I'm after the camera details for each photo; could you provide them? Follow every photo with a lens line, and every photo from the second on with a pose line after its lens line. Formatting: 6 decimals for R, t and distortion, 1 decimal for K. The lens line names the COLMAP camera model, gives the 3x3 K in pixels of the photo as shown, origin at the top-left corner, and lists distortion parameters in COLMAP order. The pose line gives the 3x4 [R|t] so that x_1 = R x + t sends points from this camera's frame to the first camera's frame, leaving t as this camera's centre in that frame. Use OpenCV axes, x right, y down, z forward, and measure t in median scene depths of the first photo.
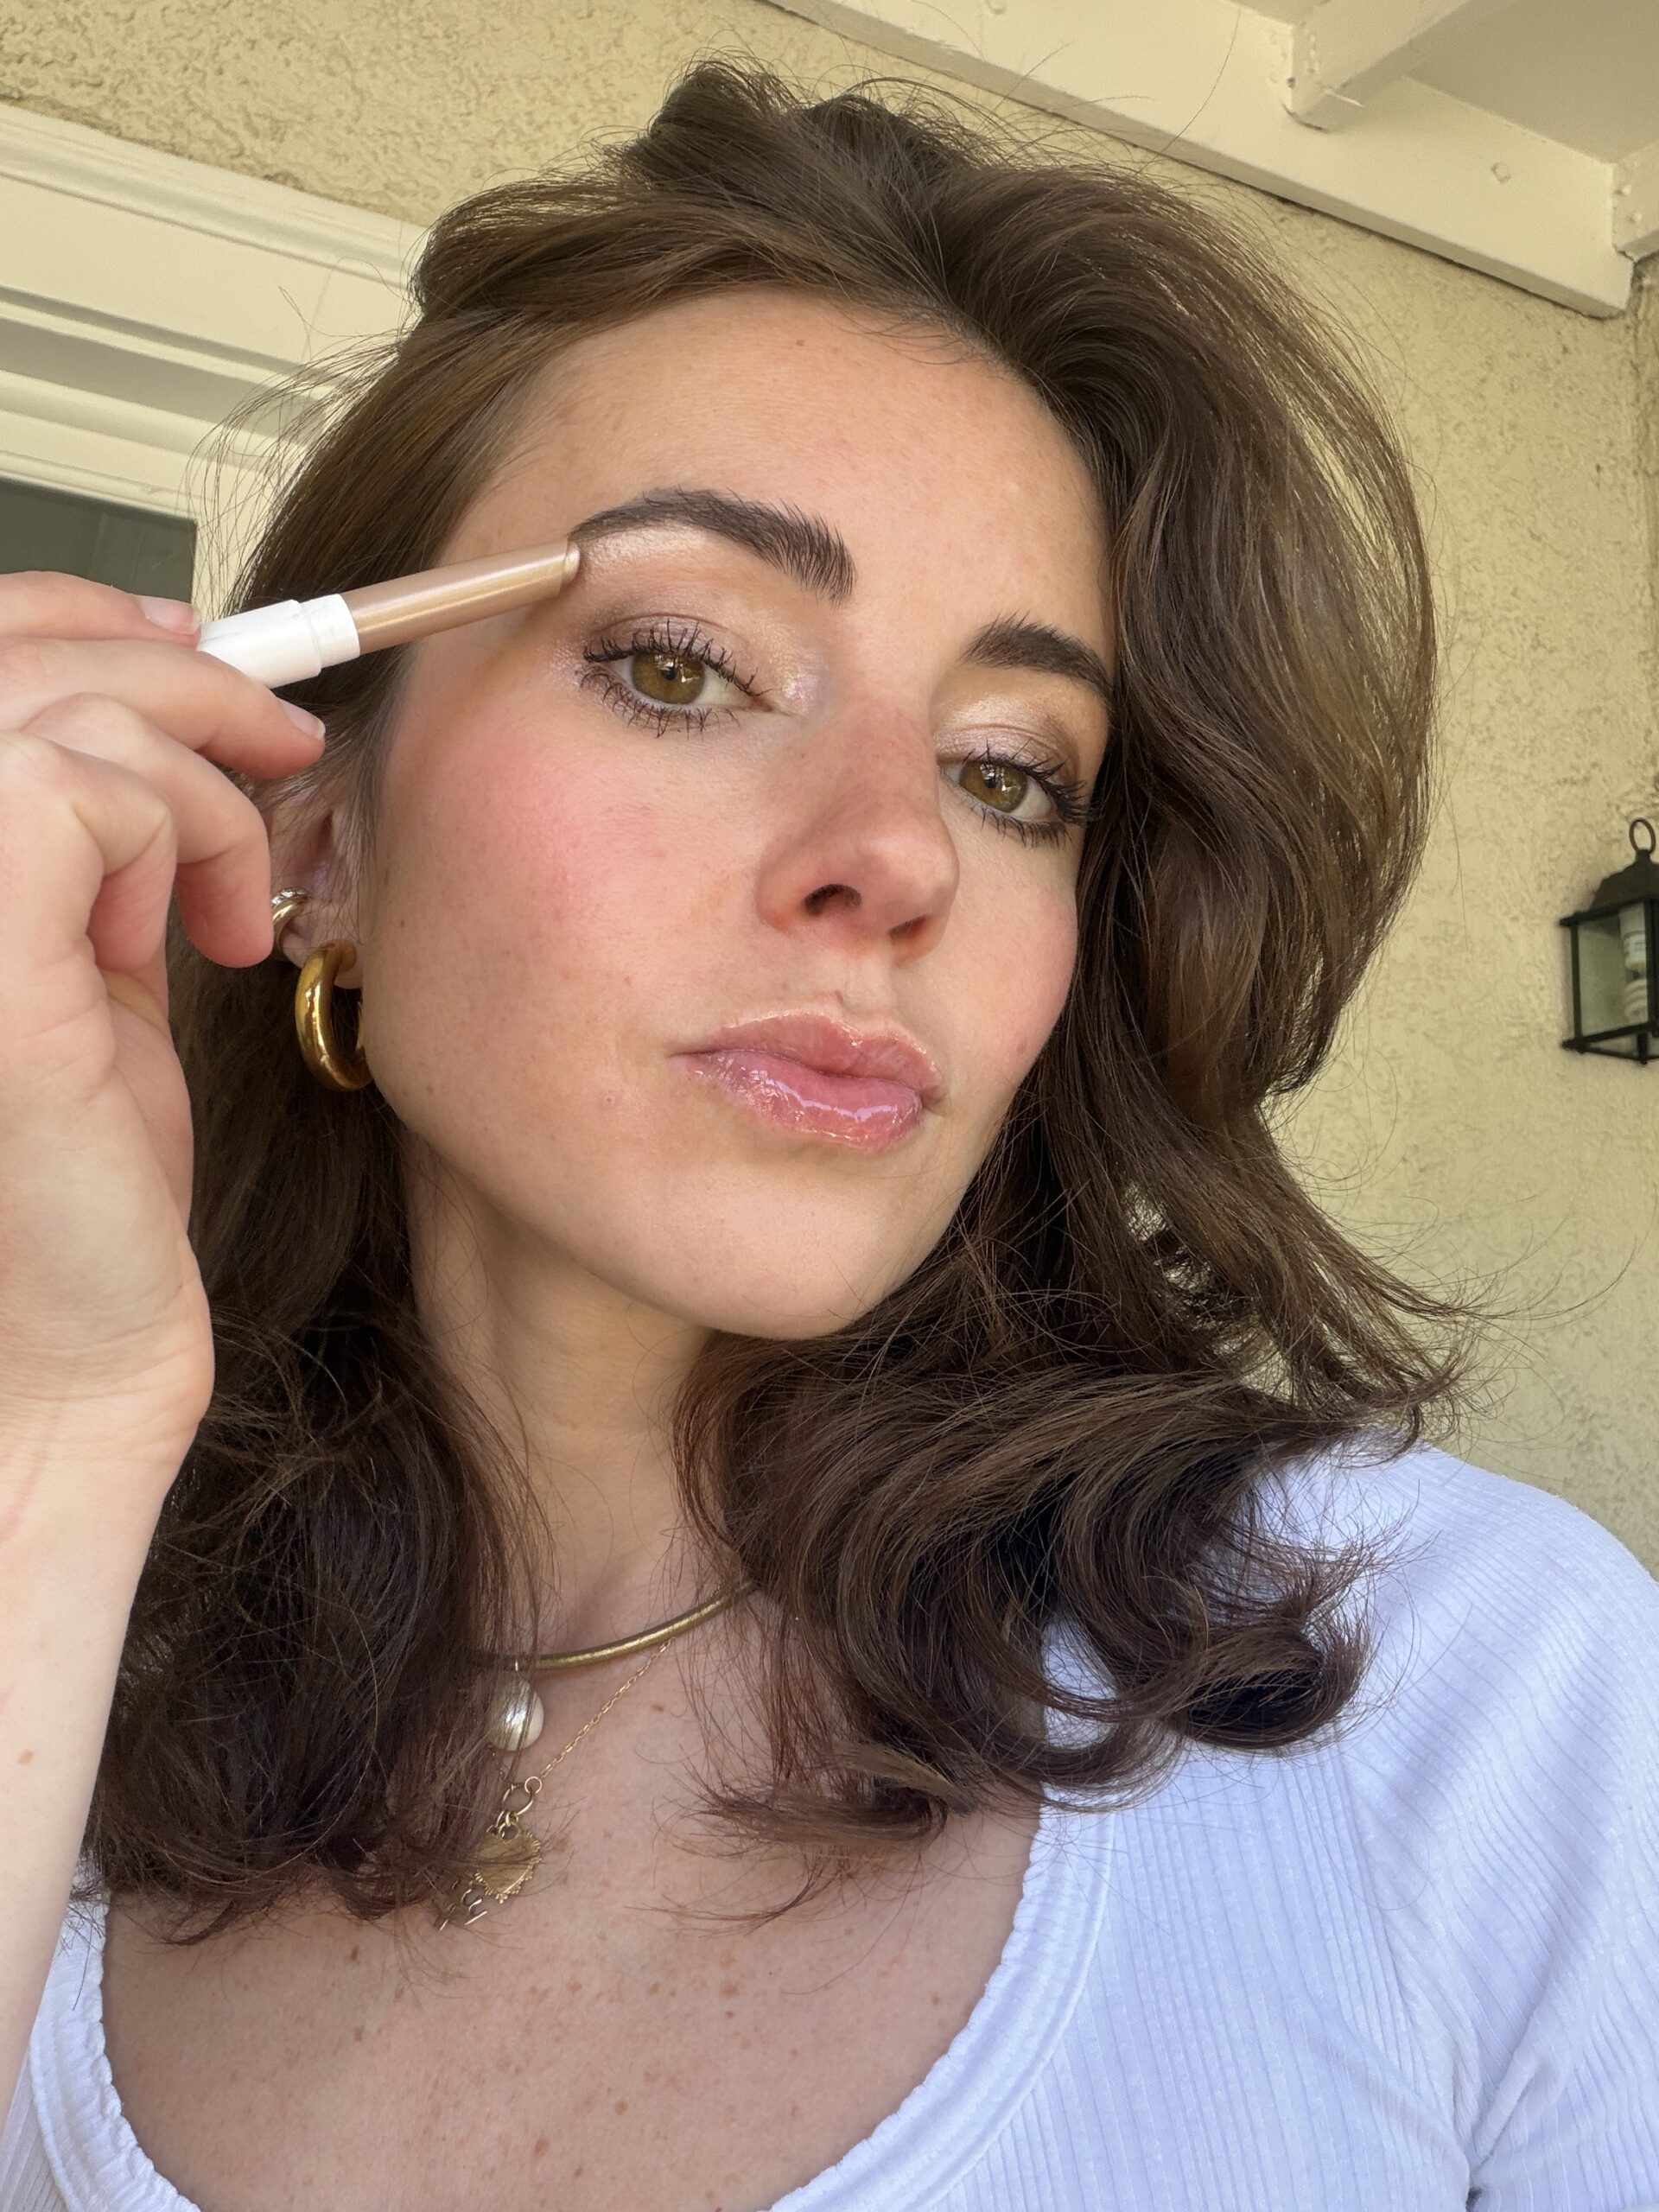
lens RADIAL K [[1867.0, 0, 829.5], [0, 1867.0, 1106.0], [0, 0, 1]] dist [0.001189, -0.008578]
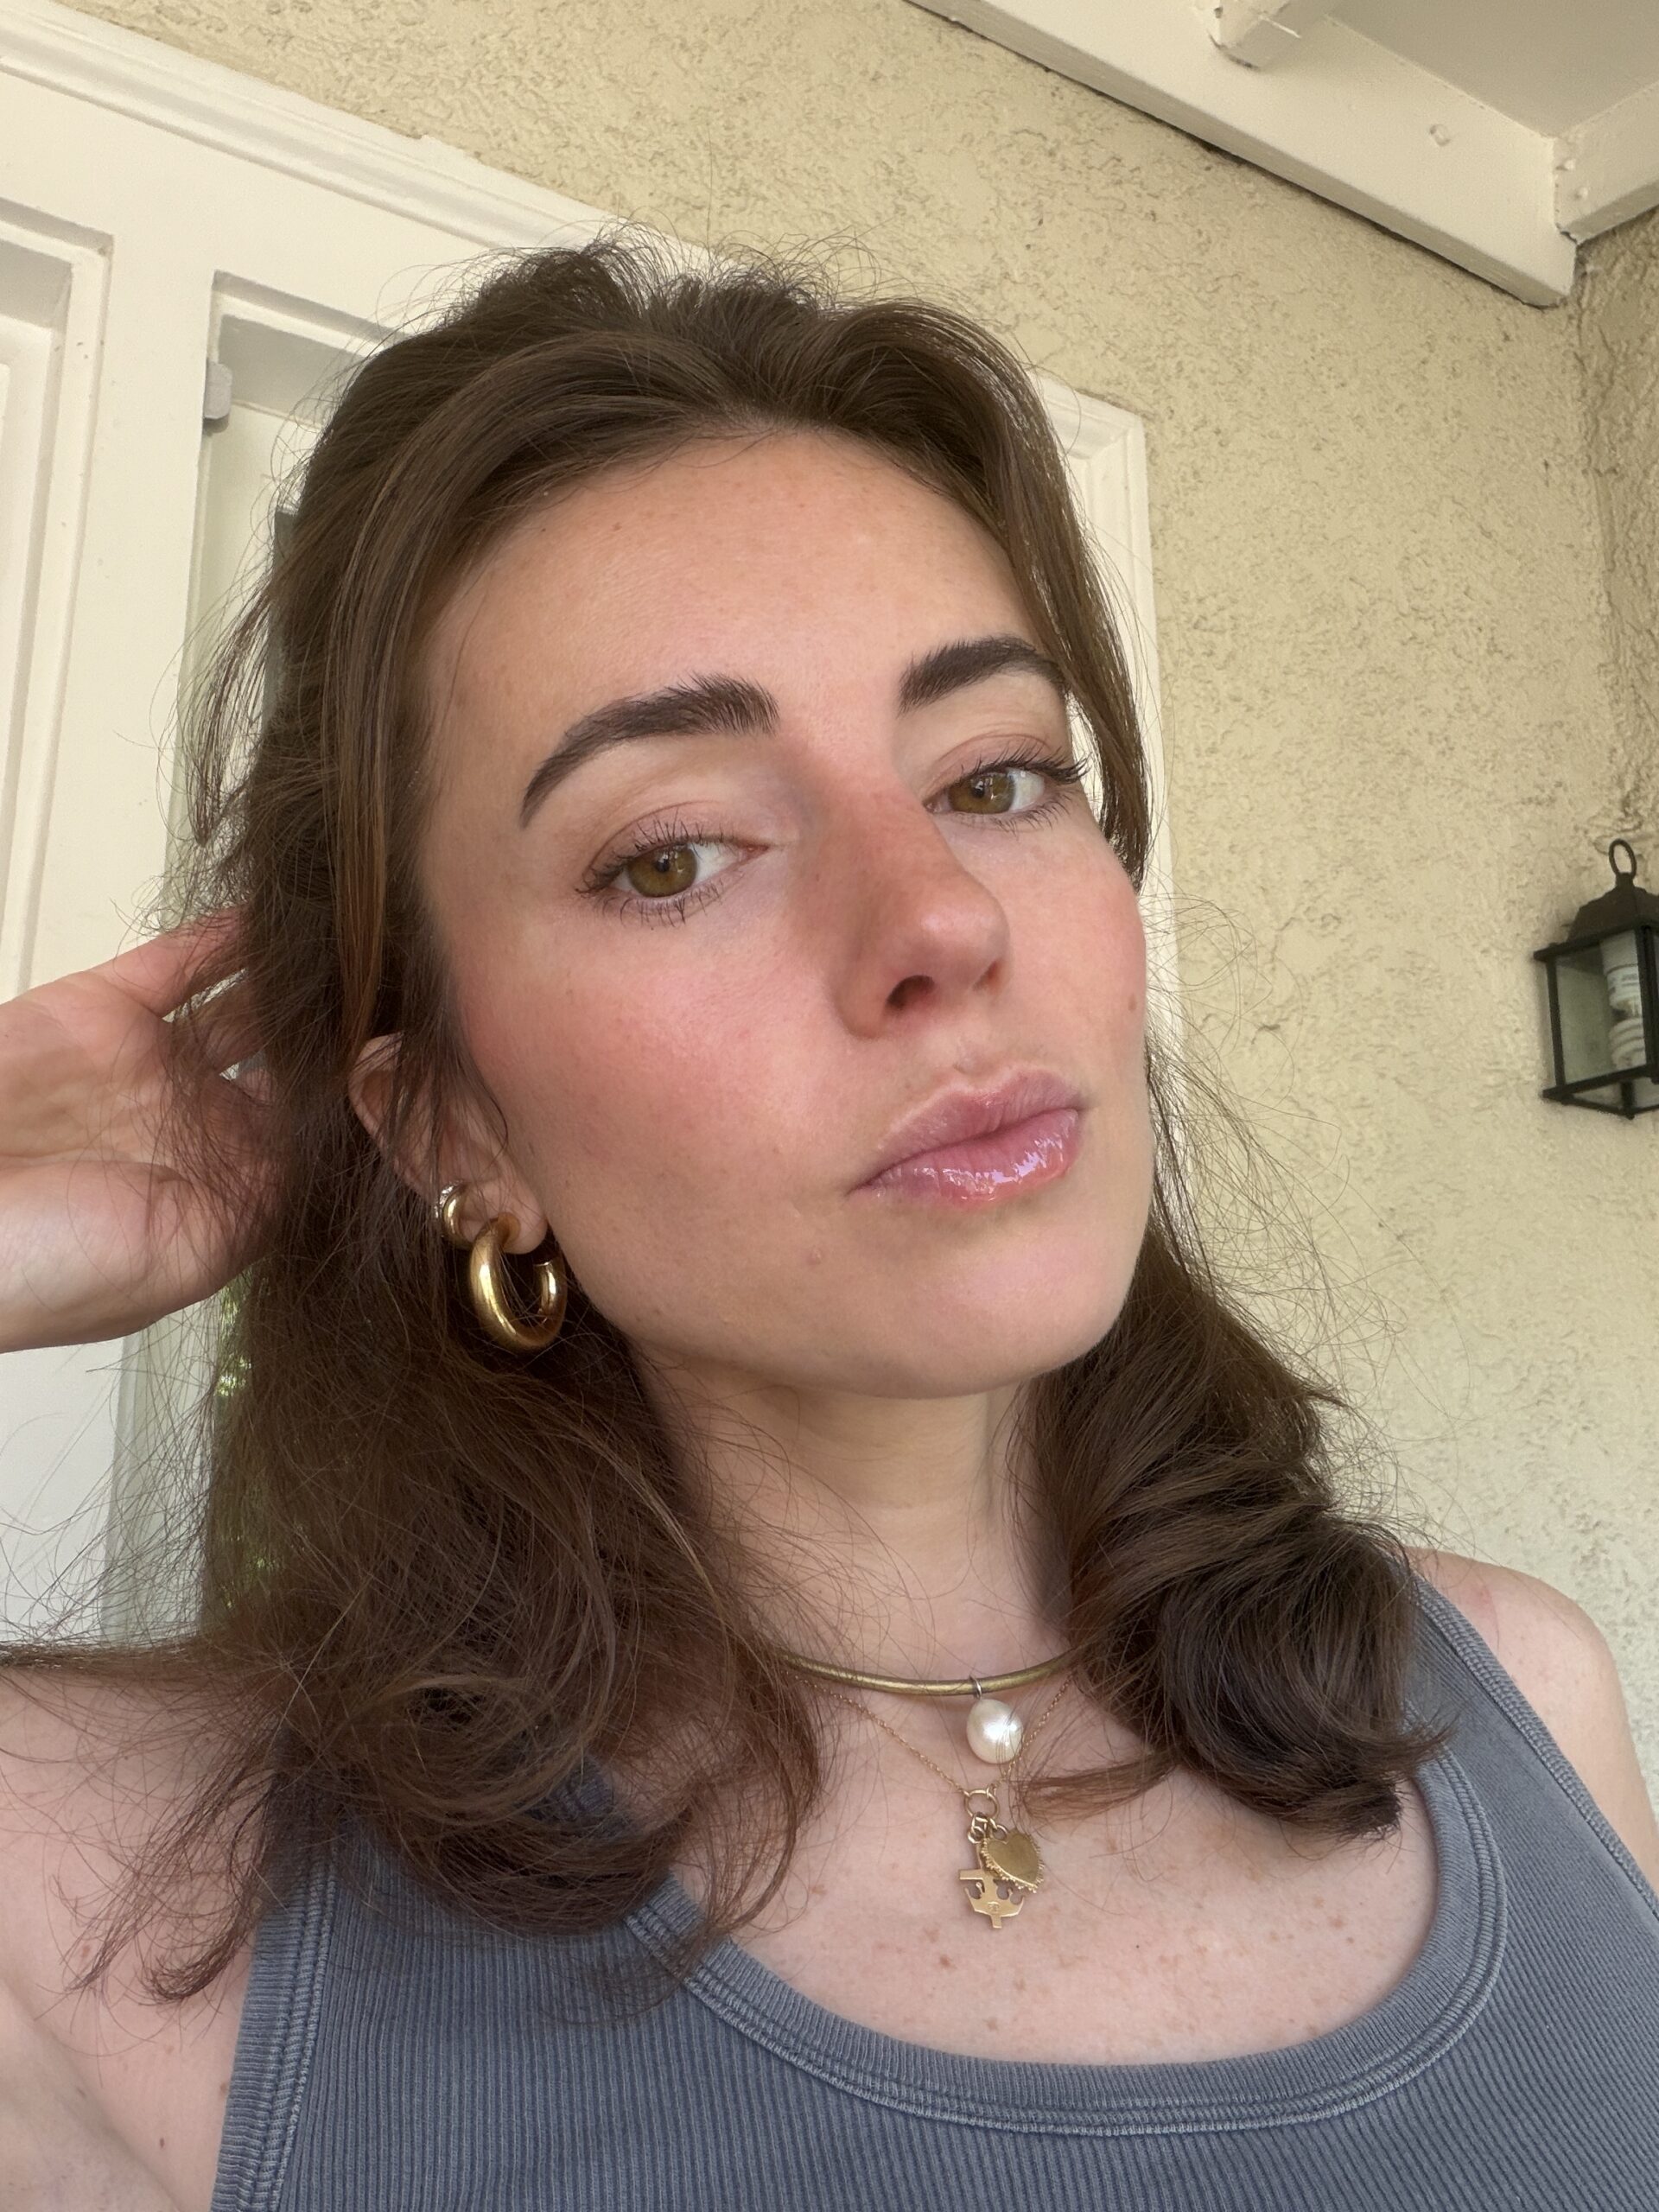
lens RADIAL K [[1897.6, 0, 829.5], [0, 1897.6, 1108.2], [0, 0, 1]] dist [-0.002634, 0.001003]
pose [[0.995933, -0.001048, 0.090096, -0.017606], [0.006698, 0.998027, -0.062428, 0.025379], [-0.089853, 0.062778, 0.993975, 0.145073]]
